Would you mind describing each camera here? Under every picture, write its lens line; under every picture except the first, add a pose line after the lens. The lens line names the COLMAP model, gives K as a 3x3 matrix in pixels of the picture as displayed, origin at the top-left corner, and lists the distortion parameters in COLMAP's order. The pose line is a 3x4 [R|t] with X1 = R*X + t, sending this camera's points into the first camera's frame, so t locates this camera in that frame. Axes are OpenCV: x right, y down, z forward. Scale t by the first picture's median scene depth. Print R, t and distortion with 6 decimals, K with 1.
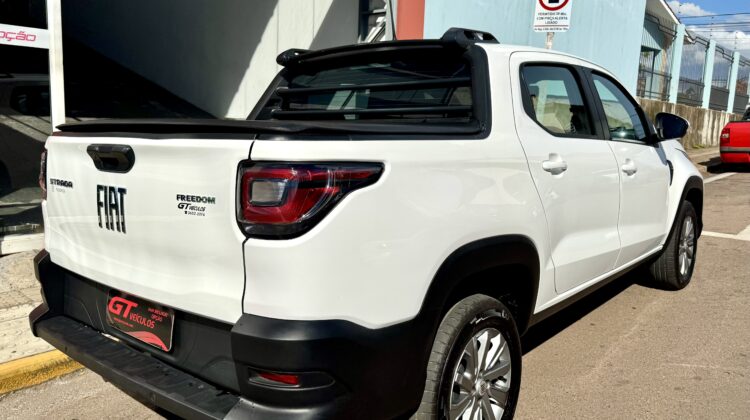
lens RADIAL K [[601.8, 0, 375.0], [0, 601.8, 210.0], [0, 0, 1]] dist [0.000548, -0.000961]
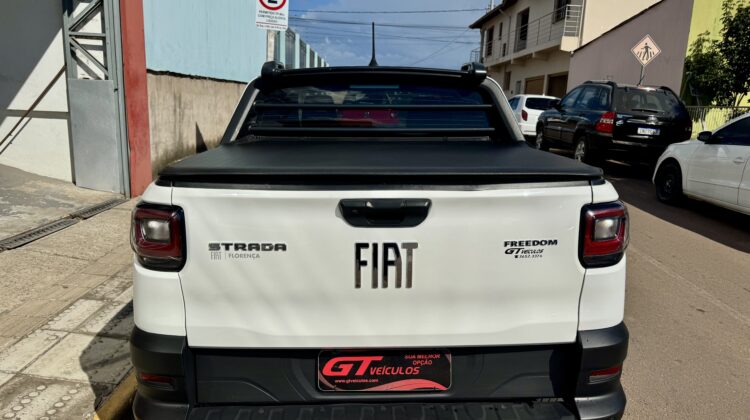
lens RADIAL K [[542.0, 0, 373.1], [0, 542.0, 212.2], [0, 0, 1]] dist [-0.000915, -0.004555]
pose [[0.751769, -0.137191, 0.644997, -0.982024], [0.089367, 0.990291, 0.106474, -0.176519], [-0.653342, -0.022403, 0.756731, 0.371792]]
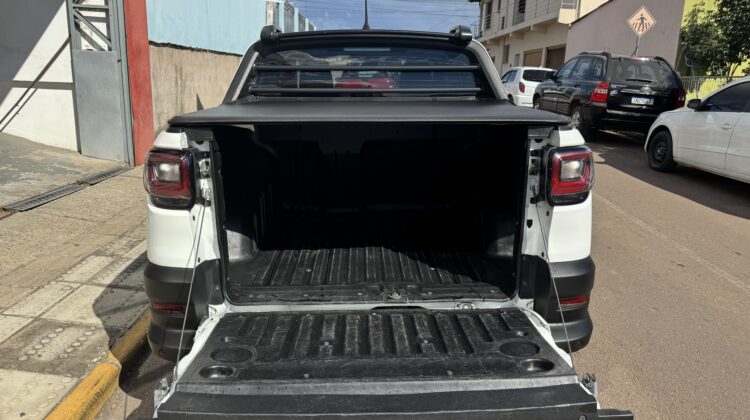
lens RADIAL K [[566.9, 0, 376.9], [0, 566.9, 213.1], [0, 0, 1]] dist [-0.000906, -0.002212]
pose [[0.753316, -0.151408, 0.639993, -1.059173], [0.093800, 0.987925, 0.123312, -0.108139], [-0.650935, -0.032861, 0.758422, 0.249961]]
